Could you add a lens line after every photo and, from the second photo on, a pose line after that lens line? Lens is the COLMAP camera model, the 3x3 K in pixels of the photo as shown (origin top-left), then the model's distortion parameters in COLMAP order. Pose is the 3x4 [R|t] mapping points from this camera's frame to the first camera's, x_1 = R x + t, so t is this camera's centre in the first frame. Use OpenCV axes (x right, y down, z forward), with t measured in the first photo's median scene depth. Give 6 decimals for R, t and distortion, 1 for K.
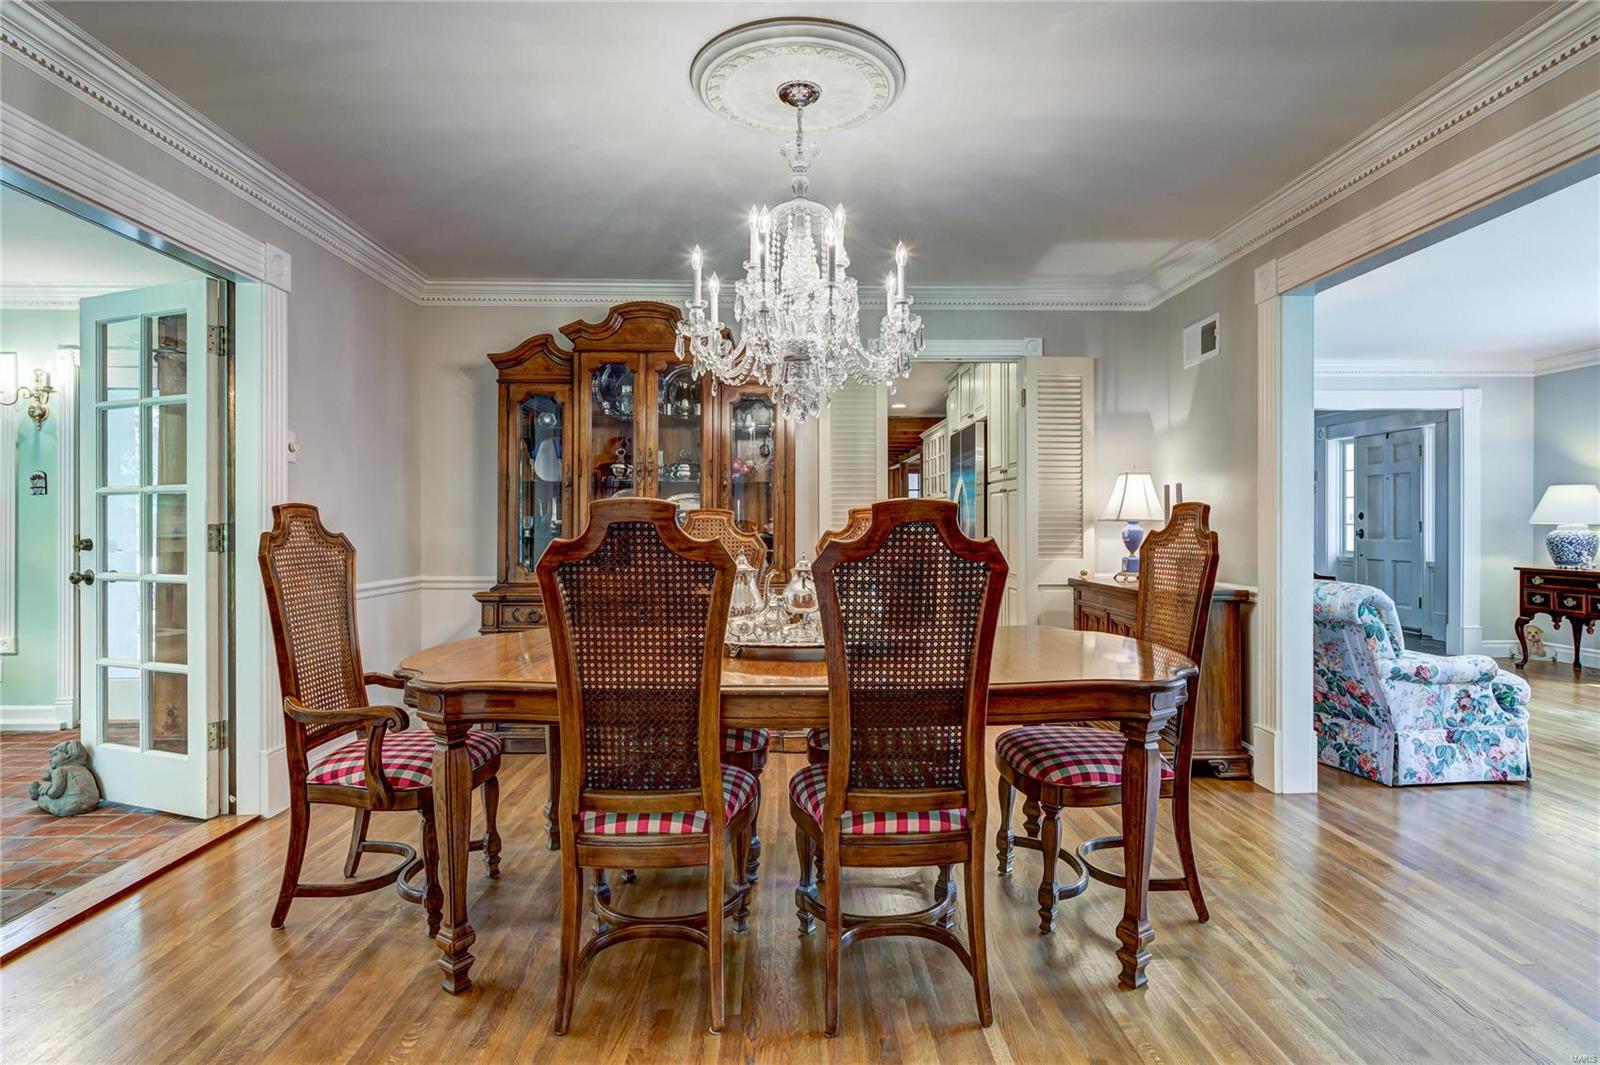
lens RADIAL K [[827.9, 0, 811.1], [0, 827.9, 526.6], [0, 0, 1]] dist [0.006575, -0.001805]
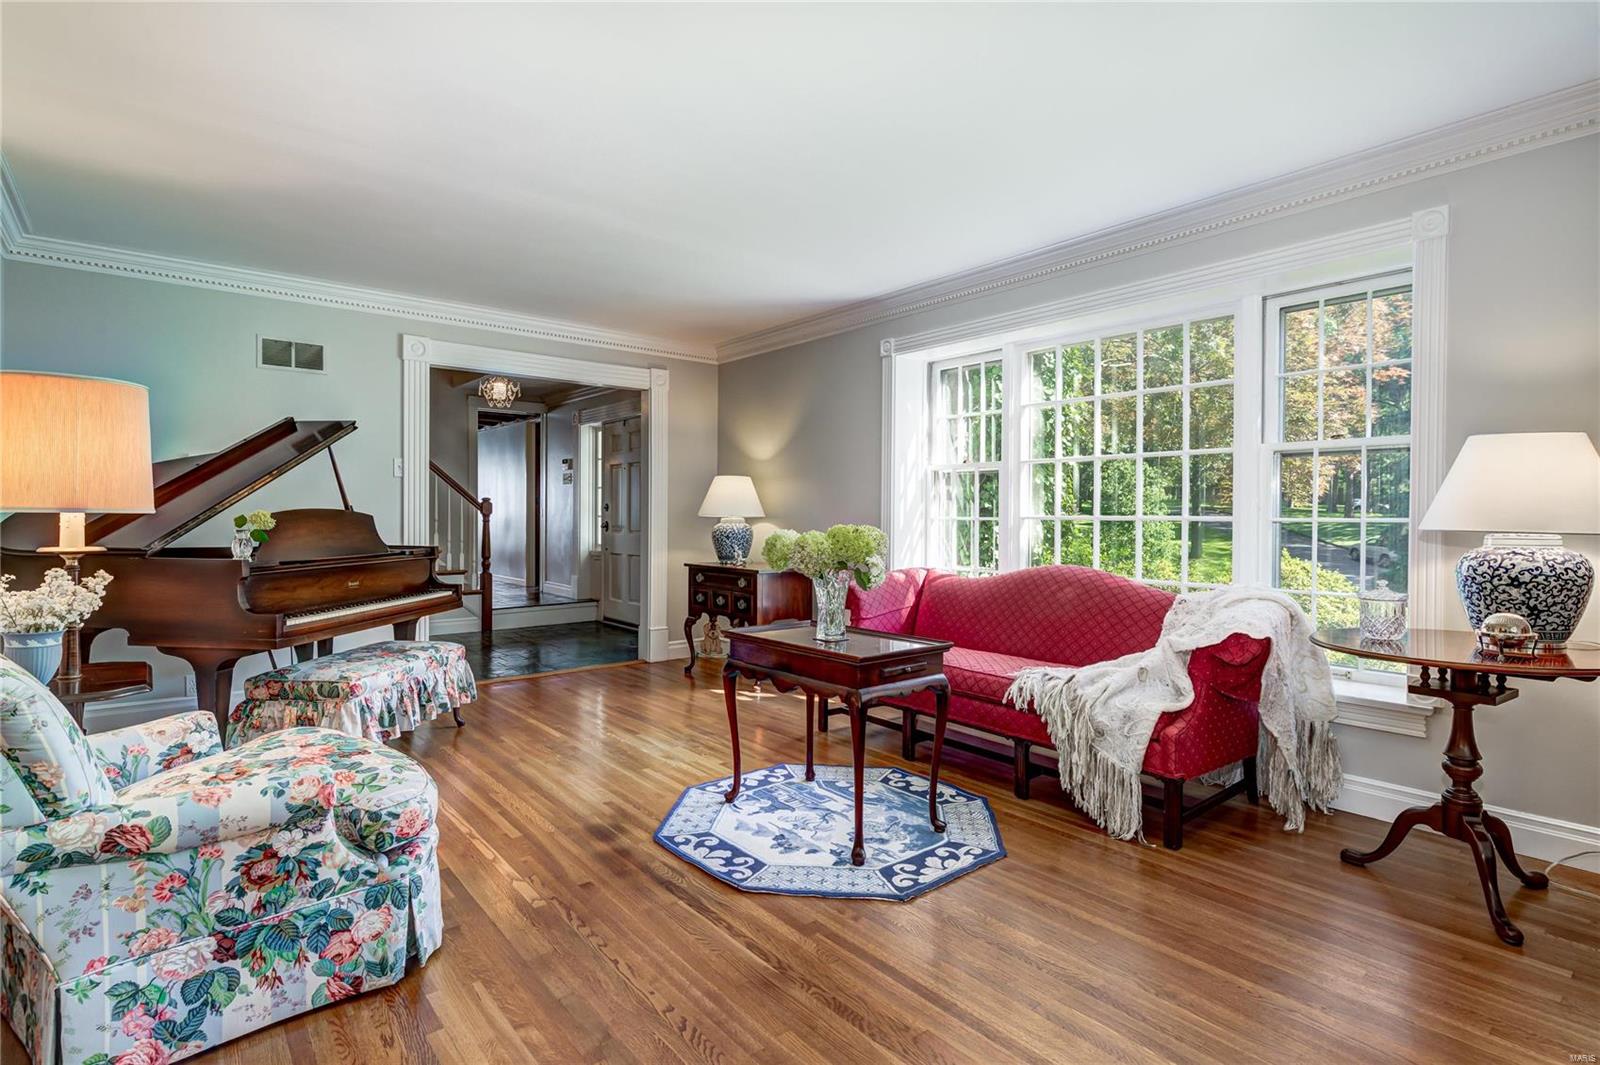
lens RADIAL K [[790.5, 0, 797.3], [0, 790.5, 525.1], [0, 0, 1]] dist [-0.003246, 0.000319]
pose [[0.787116, 0.001249, 0.616804, 0.742569], [-0.006802, 0.999955, 0.006655, -0.000614], [-0.616768, -0.009434, 0.787088, 0.428892]]
